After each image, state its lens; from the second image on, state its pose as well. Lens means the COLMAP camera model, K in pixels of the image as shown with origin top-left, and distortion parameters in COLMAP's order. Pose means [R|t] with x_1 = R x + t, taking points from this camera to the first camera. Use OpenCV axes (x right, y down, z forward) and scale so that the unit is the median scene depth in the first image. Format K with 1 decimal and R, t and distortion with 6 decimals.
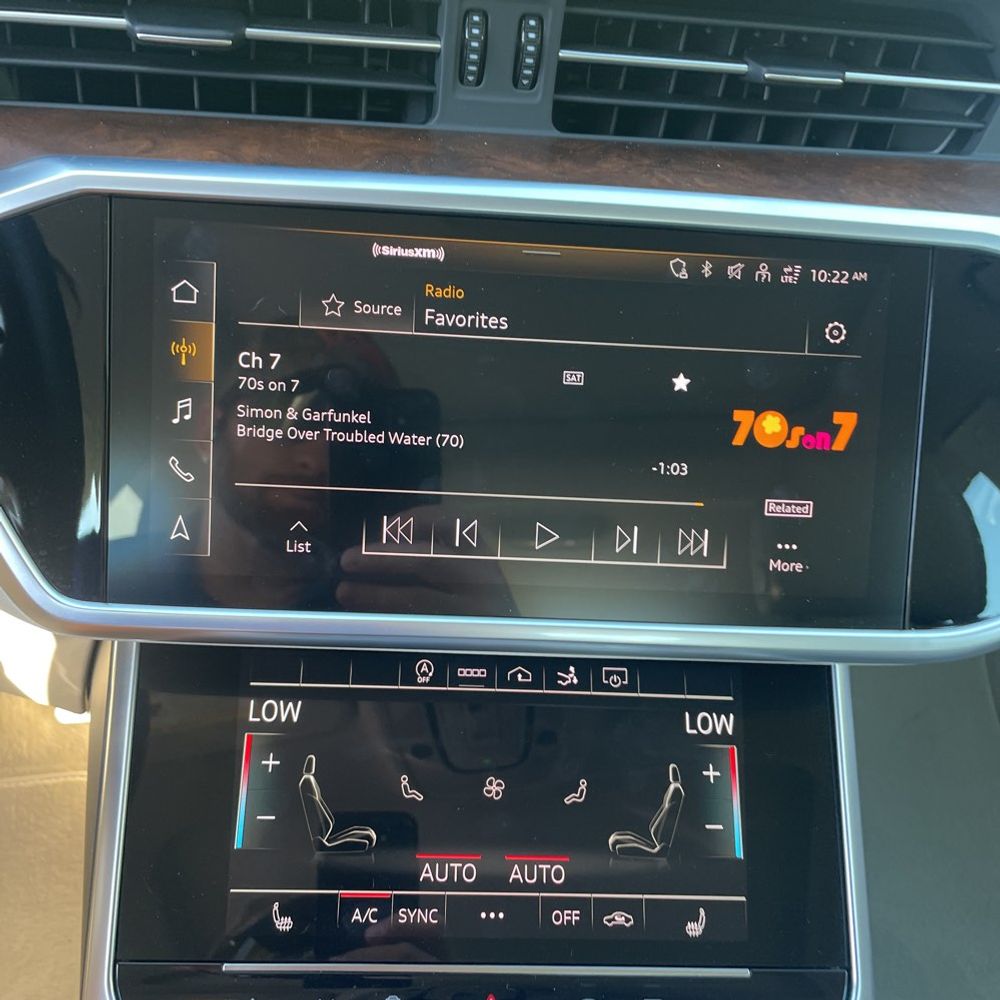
lens RADIAL K [[983.5, 0, 504.1], [0, 983.5, 503.6], [0, 0, 1]] dist [0.084079, -0.114357]
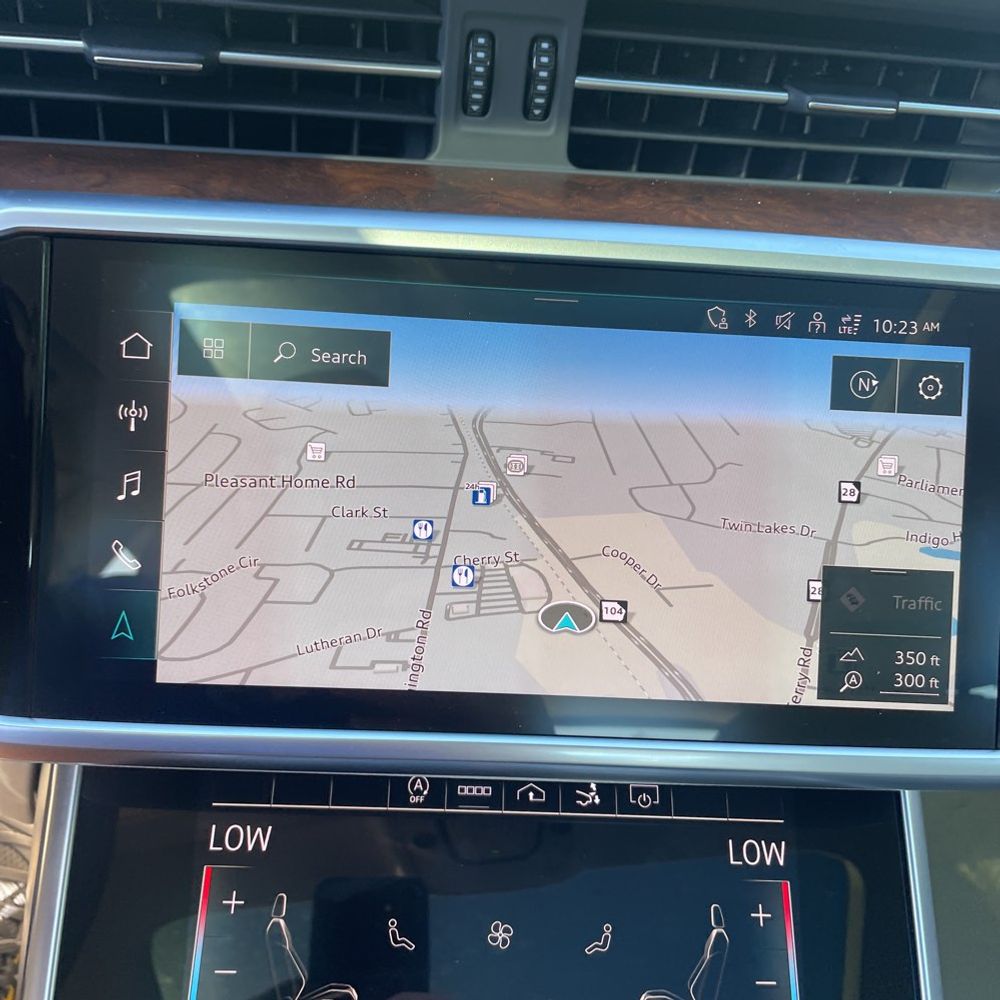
lens RADIAL K [[1017.0, 0, 500.0], [0, 1017.0, 500.0], [0, 0, 1]] dist [0.070682, -0.107691]
pose [[0.999884, 0.000468, -0.015251, 0.002496], [-0.001438, 0.997969, -0.063689, -0.022055], [0.015190, 0.063704, 0.997853, 0.115570]]
